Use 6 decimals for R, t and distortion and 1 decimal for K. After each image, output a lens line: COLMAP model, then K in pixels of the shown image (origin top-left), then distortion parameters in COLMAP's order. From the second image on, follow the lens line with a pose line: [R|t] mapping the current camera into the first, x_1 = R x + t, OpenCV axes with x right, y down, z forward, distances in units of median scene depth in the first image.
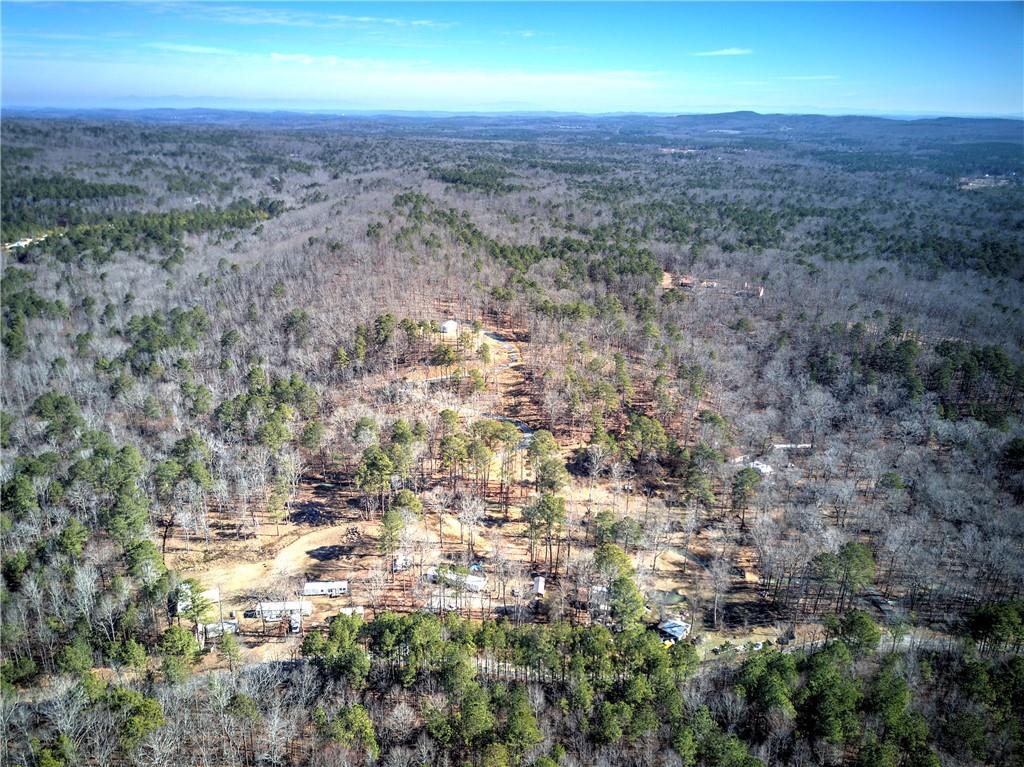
lens RADIAL K [[776.7, 0, 512.0], [0, 776.7, 383.5], [0, 0, 1]] dist [0.017298, -0.010210]
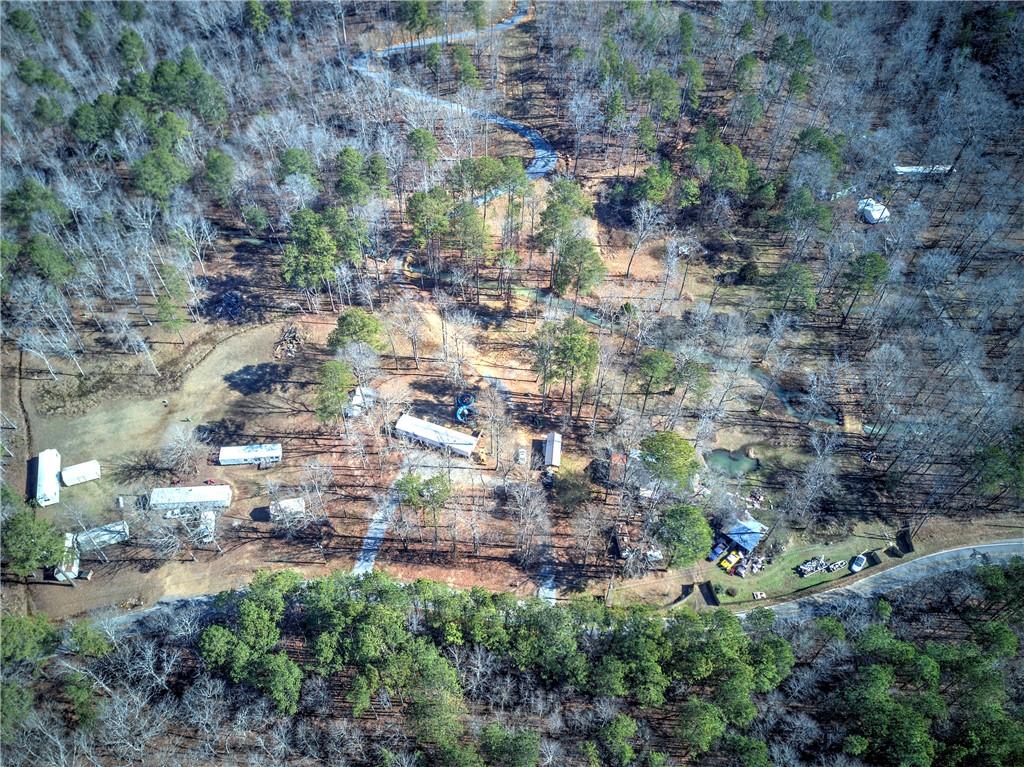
lens RADIAL K [[775.3, 0, 505.2], [0, 775.3, 397.7], [0, 0, 1]] dist [0.011363, -0.008725]
pose [[0.999895, 0.013311, -0.005724, -0.003683], [-0.008484, 0.858065, 0.513471, -0.084671], [0.011746, -0.513369, 0.858088, 0.253216]]
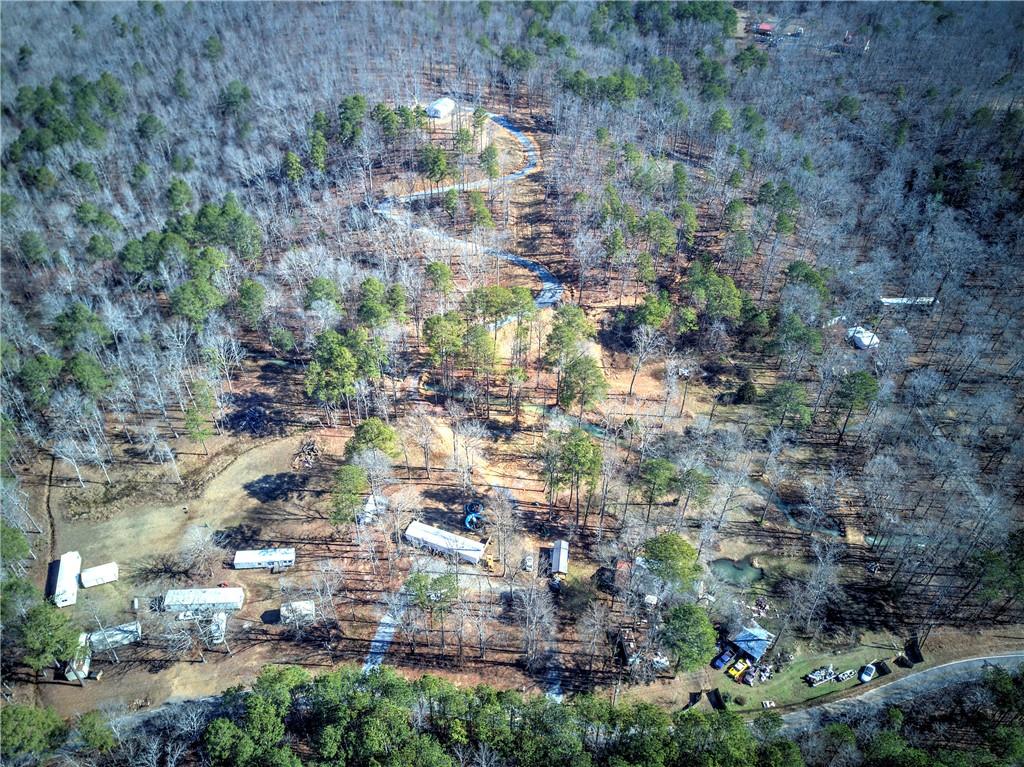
lens RADIAL K [[775.3, 0, 505.2], [0, 775.3, 397.7], [0, 0, 1]] dist [0.011363, -0.008725]
pose [[0.999554, 0.016457, -0.024917, -0.000590], [-0.006720, 0.936996, 0.349274, -0.076910], [0.029095, -0.348951, 0.936689, 0.227362]]
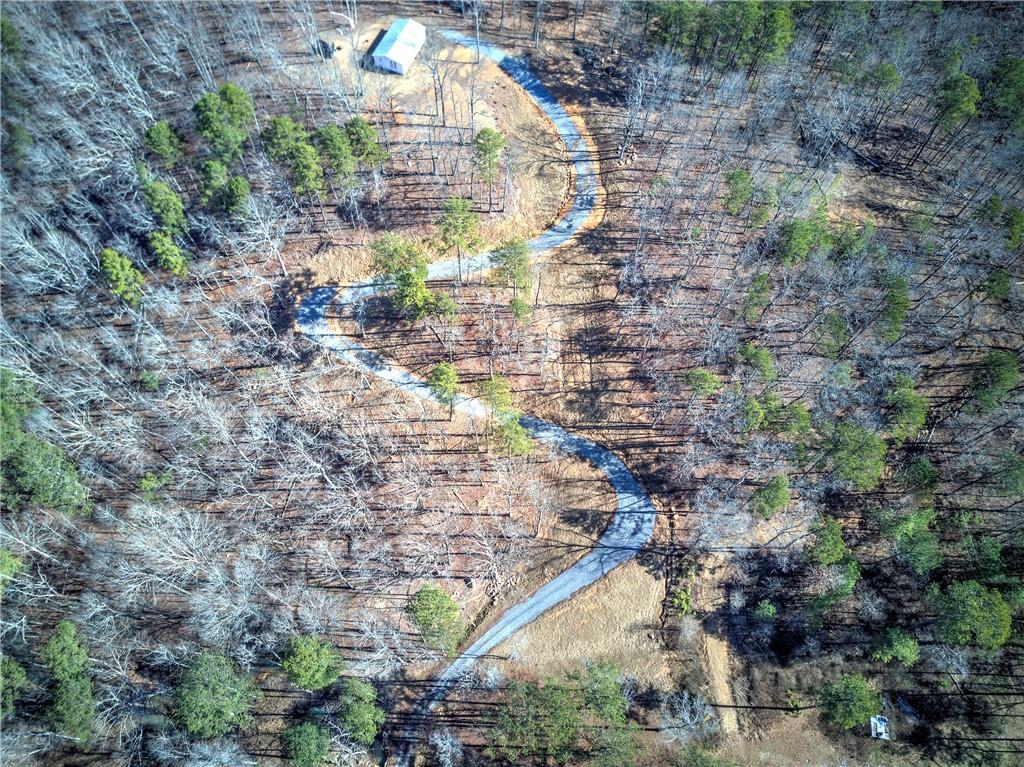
lens RADIAL K [[776.7, 0, 512.0], [0, 776.7, 383.5], [0, 0, 1]] dist [0.017298, -0.010210]
pose [[0.999903, -0.013895, -0.001120, -0.033274], [0.010835, 0.724101, 0.689609, -0.222509], [-0.008771, -0.689554, 0.724181, 0.632158]]
